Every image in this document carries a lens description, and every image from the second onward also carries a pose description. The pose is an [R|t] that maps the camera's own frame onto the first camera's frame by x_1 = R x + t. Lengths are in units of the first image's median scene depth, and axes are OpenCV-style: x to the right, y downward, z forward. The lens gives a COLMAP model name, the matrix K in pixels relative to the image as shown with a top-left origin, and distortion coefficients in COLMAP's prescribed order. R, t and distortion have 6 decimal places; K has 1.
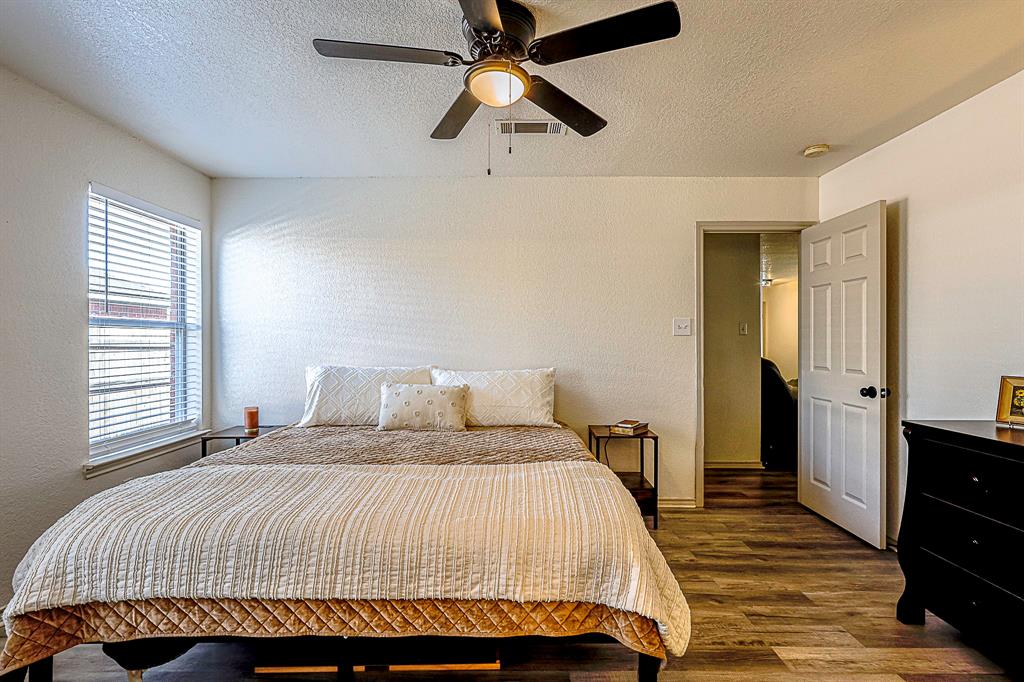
lens RADIAL K [[475.1, 0, 514.2], [0, 475.1, 341.2], [0, 0, 1]] dist [0.002337, 0.001514]
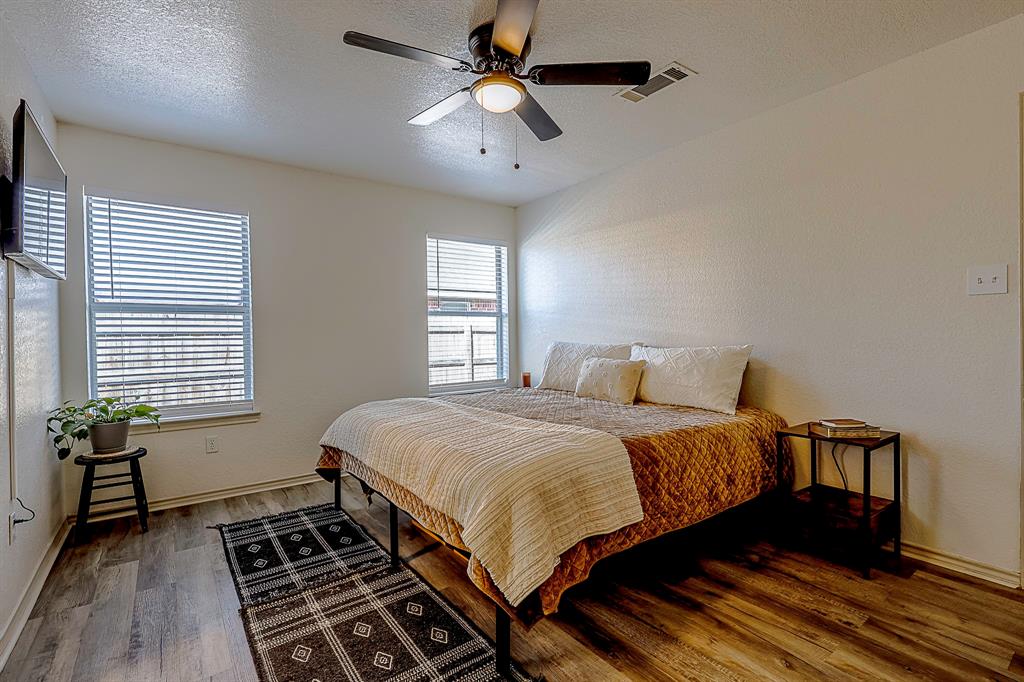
lens RADIAL K [[475.1, 0, 517.0], [0, 475.1, 339.7], [0, 0, 1]] dist [0.002337, 0.001514]
pose [[0.597560, -0.000988, -0.801824, 0.542844], [0.013178, 0.999876, 0.008589, 0.035533], [0.801716, -0.015698, 0.597499, 0.184406]]
